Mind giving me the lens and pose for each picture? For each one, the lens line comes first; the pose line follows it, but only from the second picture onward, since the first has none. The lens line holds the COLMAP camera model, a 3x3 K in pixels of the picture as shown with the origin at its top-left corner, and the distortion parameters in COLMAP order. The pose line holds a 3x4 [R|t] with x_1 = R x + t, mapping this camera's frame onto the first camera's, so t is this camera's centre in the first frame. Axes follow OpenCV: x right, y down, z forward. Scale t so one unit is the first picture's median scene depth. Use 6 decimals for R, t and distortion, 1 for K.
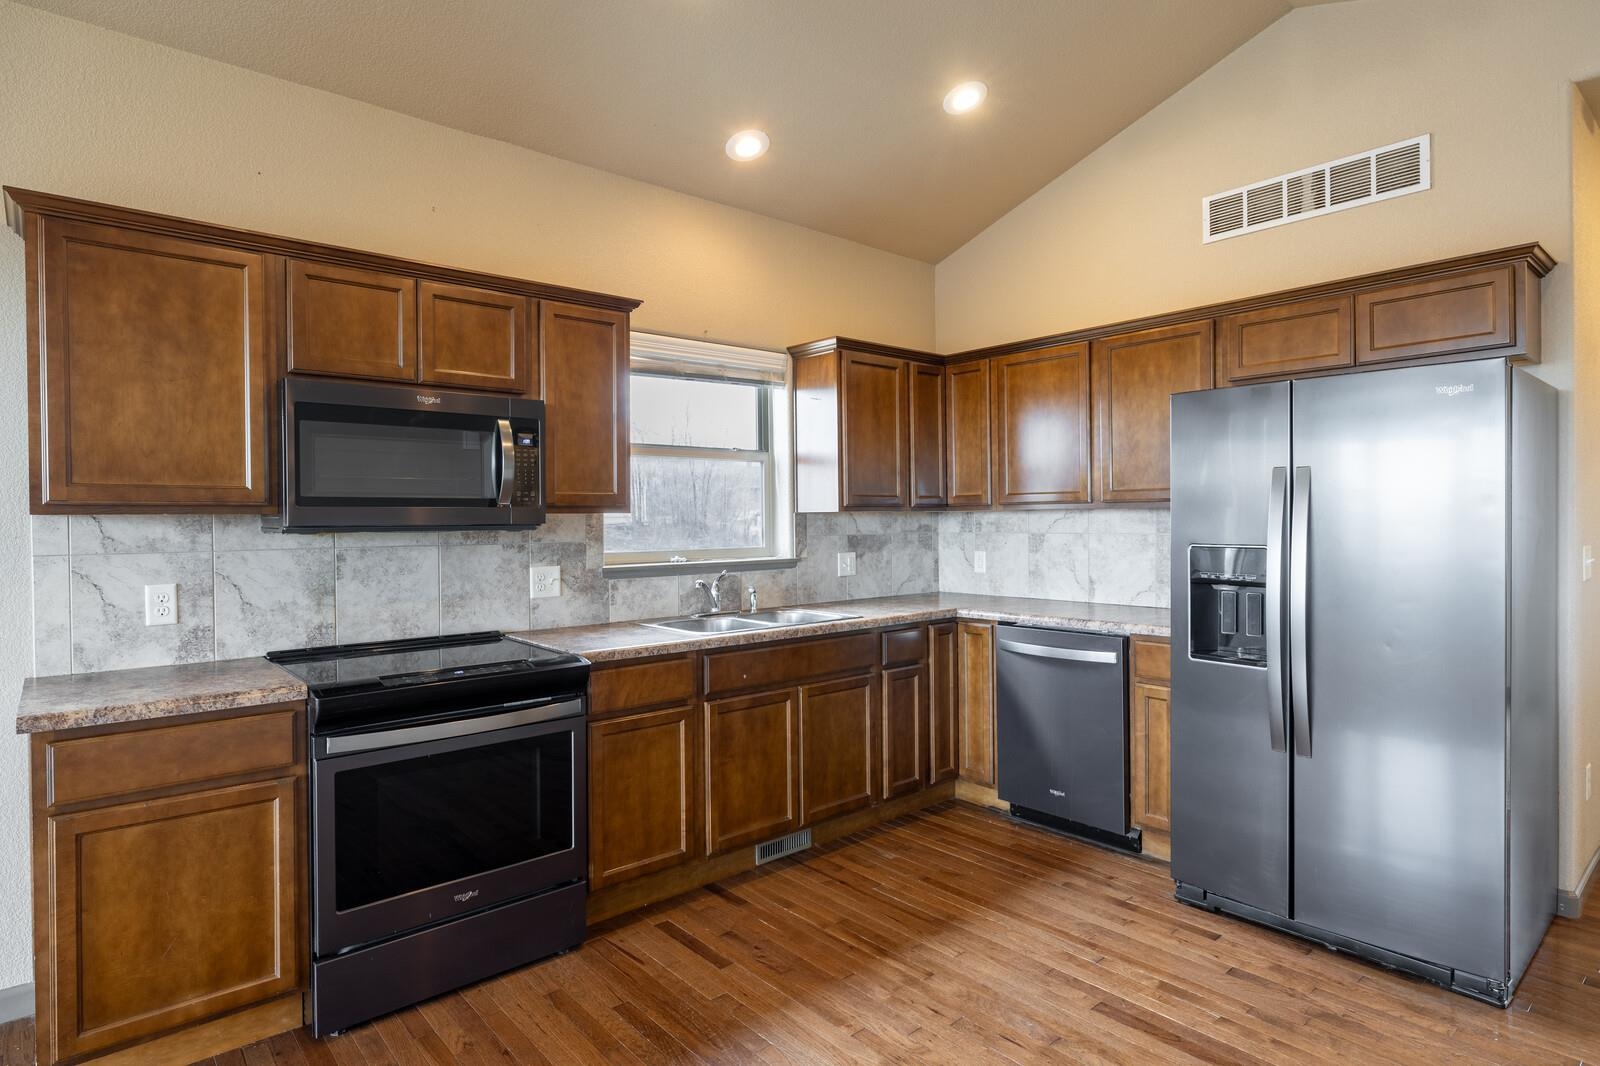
lens RADIAL K [[860.1, 0, 801.9], [0, 860.1, 531.2], [0, 0, 1]] dist [-0.000384, 0.000064]
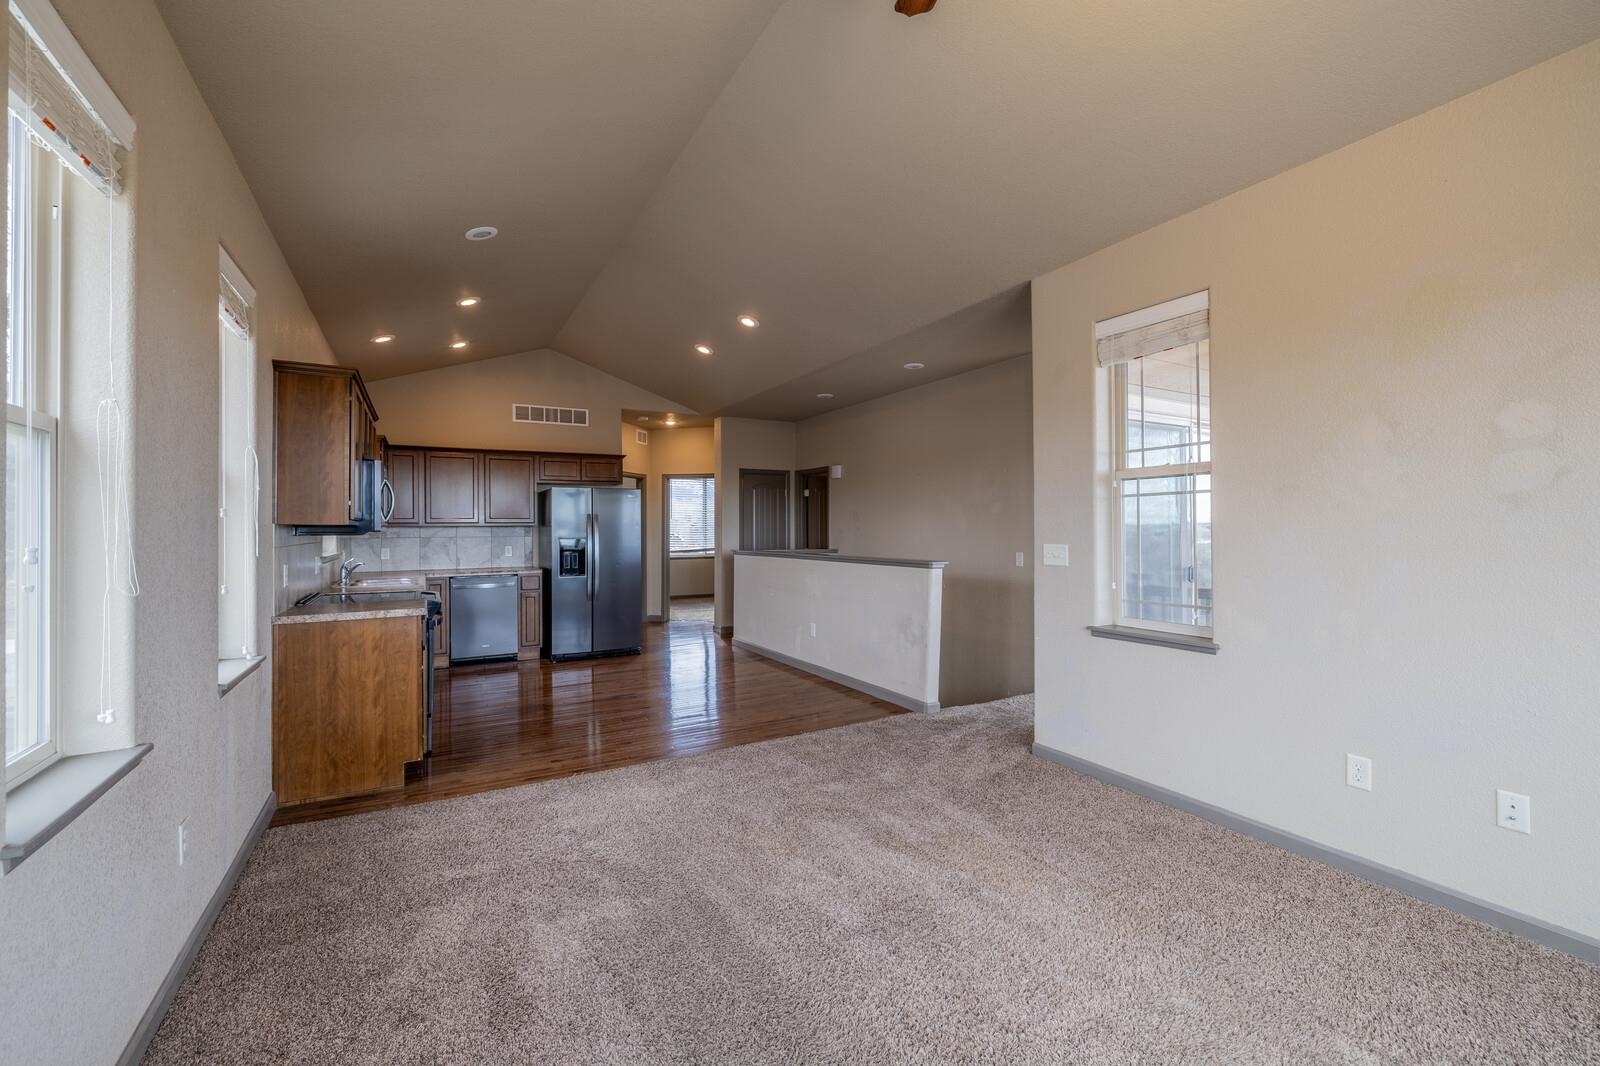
lens RADIAL K [[654.0, 0, 799.3], [0, 654.0, 530.3], [0, 0, 1]] dist [0.000014, 0.000003]
pose [[0.206185, 0.007446, 0.978485, -1.173444], [0.015858, 0.999814, -0.010950, 0.018004], [-0.978384, 0.017774, 0.206029, -0.200610]]
